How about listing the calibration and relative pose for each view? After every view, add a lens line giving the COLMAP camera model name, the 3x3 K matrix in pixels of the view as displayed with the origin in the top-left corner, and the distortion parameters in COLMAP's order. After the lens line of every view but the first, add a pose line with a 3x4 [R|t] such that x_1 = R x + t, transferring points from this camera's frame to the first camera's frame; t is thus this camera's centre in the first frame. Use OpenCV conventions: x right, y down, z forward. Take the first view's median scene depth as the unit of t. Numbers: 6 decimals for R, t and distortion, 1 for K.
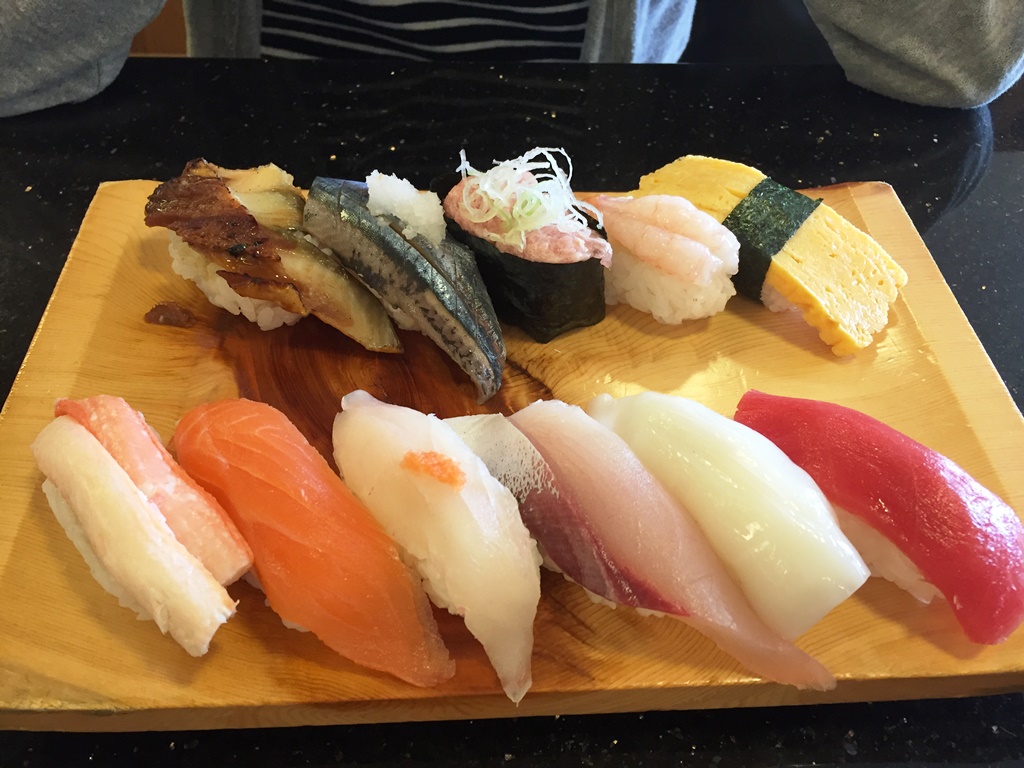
lens RADIAL K [[863.1, 0, 511.5], [0, 863.1, 383.6], [0, 0, 1]] dist [-0.001601, -0.007532]
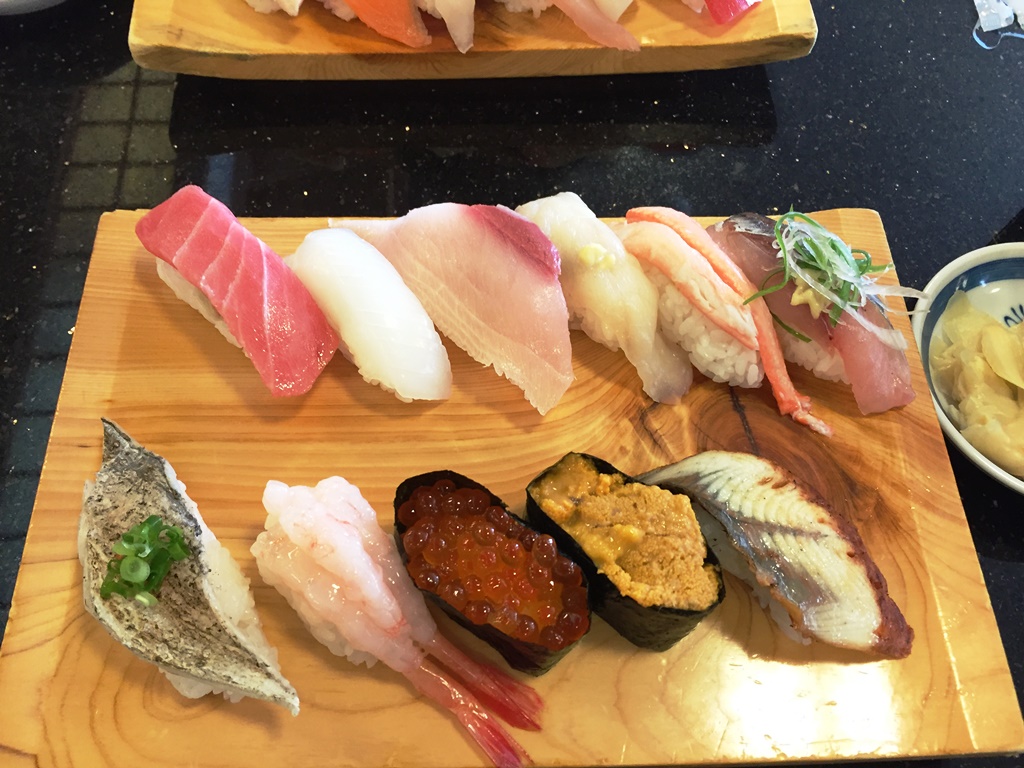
lens RADIAL K [[863.1, 0, 513.2], [0, 863.1, 384.3], [0, 0, 1]] dist [-0.001601, -0.007532]
pose [[0.999953, -0.006900, 0.006820, 0.089571], [0.004712, 0.959909, 0.280273, 0.517124], [-0.008480, -0.280228, 0.959896, -0.954551]]
